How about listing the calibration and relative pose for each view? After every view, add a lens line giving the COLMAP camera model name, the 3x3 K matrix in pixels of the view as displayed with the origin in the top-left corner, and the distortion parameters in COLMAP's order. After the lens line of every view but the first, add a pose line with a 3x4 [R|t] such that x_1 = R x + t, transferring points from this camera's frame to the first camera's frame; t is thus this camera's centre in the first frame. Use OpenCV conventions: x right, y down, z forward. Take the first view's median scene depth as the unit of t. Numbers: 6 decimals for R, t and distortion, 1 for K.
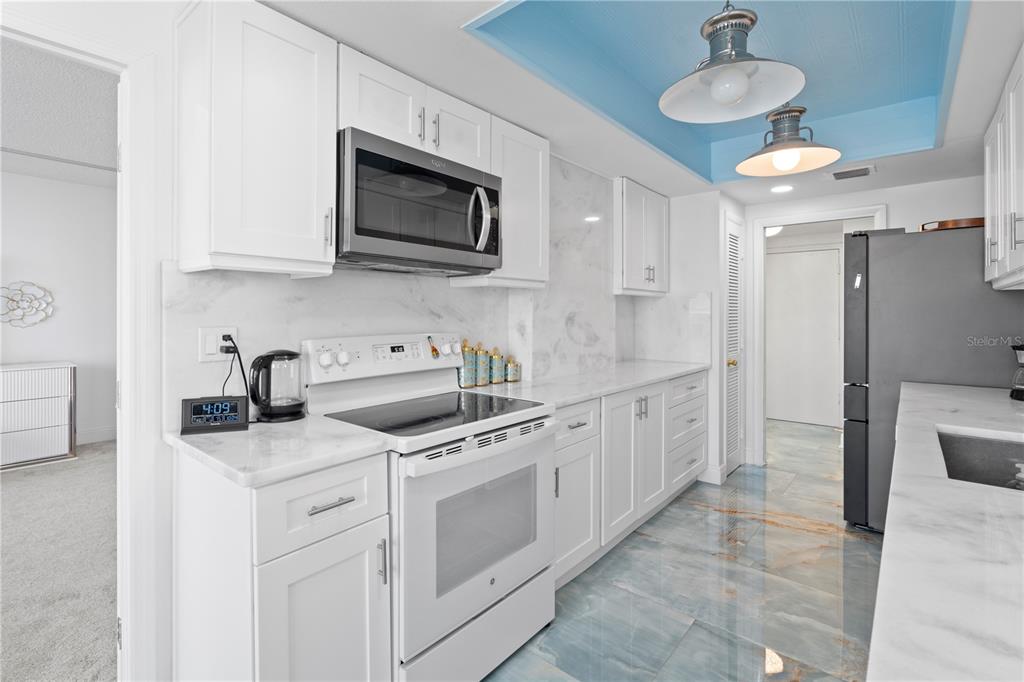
lens RADIAL K [[466.9, 0, 511.3], [0, 466.9, 313.5], [0, 0, 1]] dist [0.000174, -0.000006]
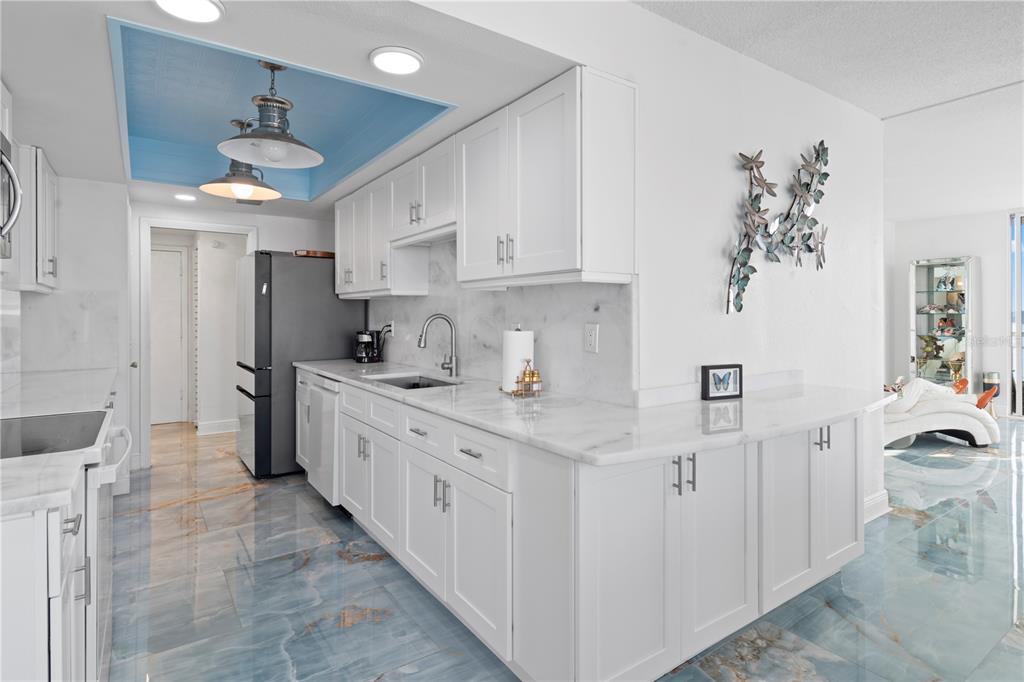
lens RADIAL K [[528.4, 0, 512.8], [0, 528.4, 314.1], [0, 0, 1]] dist [0.000848, 0.000186]
pose [[0.253435, -0.000724, 0.967352, -0.525399], [-0.000971, 0.999999, 0.001003, -0.000974], [-0.967352, -0.001194, 0.253434, -0.042482]]
